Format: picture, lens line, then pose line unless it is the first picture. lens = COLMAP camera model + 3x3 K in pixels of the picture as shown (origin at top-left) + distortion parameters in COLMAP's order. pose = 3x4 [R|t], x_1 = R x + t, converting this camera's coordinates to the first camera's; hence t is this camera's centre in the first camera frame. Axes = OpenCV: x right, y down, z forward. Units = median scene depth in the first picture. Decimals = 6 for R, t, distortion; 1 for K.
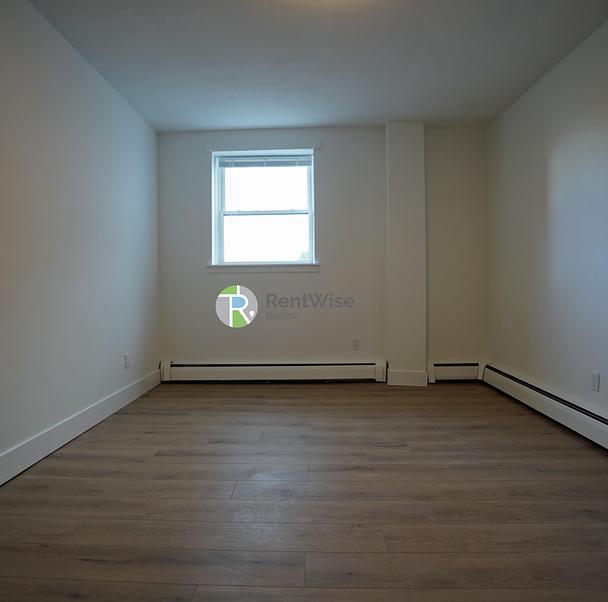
lens RADIAL K [[444.6, 0, 304.0], [0, 444.6, 301.0], [0, 0, 1]] dist [-0.080237, 0.042641]
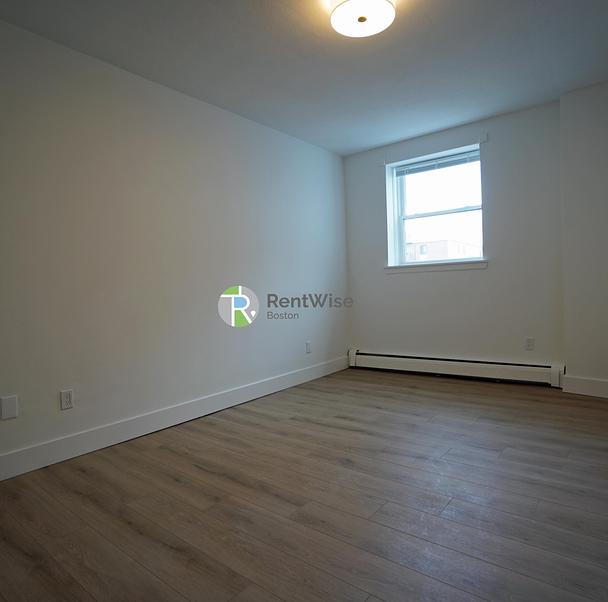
lens RADIAL K [[444.6, 0, 304.0], [0, 444.6, 301.0], [0, 0, 1]] dist [-0.080237, 0.042641]
pose [[0.781649, -0.000474, -0.623718, 0.334727], [0.014429, 0.999746, 0.017322, -0.016978], [0.623551, -0.022539, 0.781457, -0.010423]]
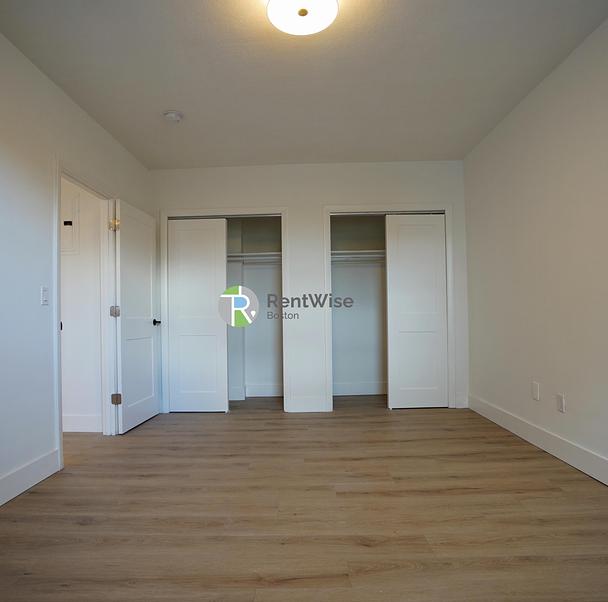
lens RADIAL K [[376.9, 0, 304.0], [0, 376.9, 301.0], [0, 0, 1]] dist [0.000009, 0.021641]
pose [[-0.999758, 0.021029, -0.006527, 0.044590], [0.021164, 0.999548, -0.021343, -0.023884], [0.006075, -0.021476, -0.999751, 0.946391]]
